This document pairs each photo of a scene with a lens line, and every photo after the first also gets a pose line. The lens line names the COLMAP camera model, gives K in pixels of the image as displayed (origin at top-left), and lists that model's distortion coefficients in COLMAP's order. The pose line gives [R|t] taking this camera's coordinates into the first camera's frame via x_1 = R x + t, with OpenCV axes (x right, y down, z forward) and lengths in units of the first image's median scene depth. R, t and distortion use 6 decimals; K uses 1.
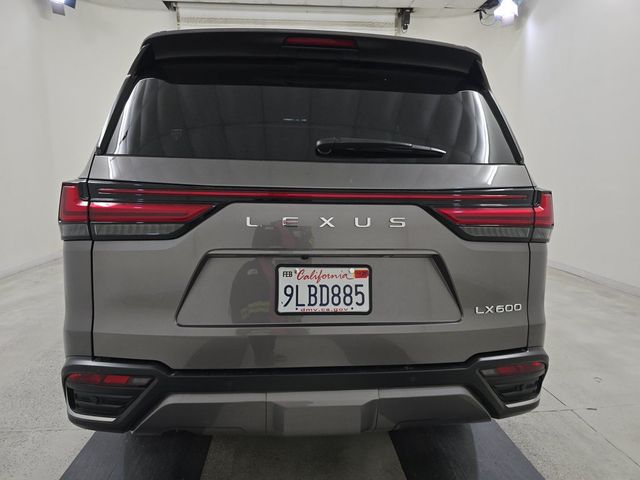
lens RADIAL K [[427.3, 0, 321.2], [0, 427.3, 240.8], [0, 0, 1]] dist [0.001858, 0.004748]
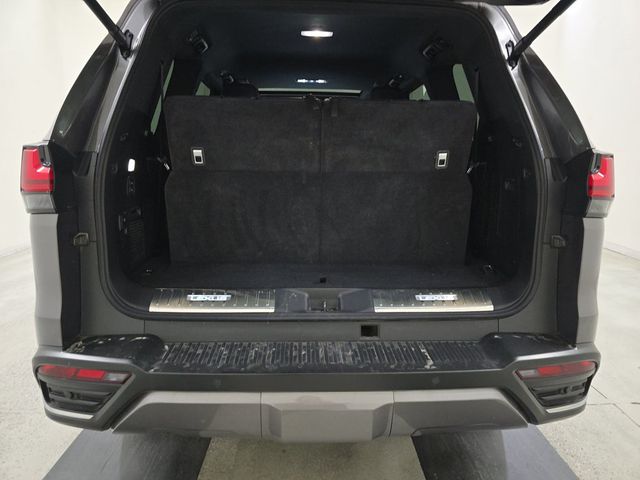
lens RADIAL K [[427.3, 0, 318.6], [0, 427.3, 238.1], [0, 0, 1]] dist [0.001858, 0.004748]
pose [[0.998269, 0.006338, -0.058478, 0.030537], [-0.002971, 0.998342, 0.057479, -0.002681], [0.058745, -0.057206, 0.996633, 0.152803]]
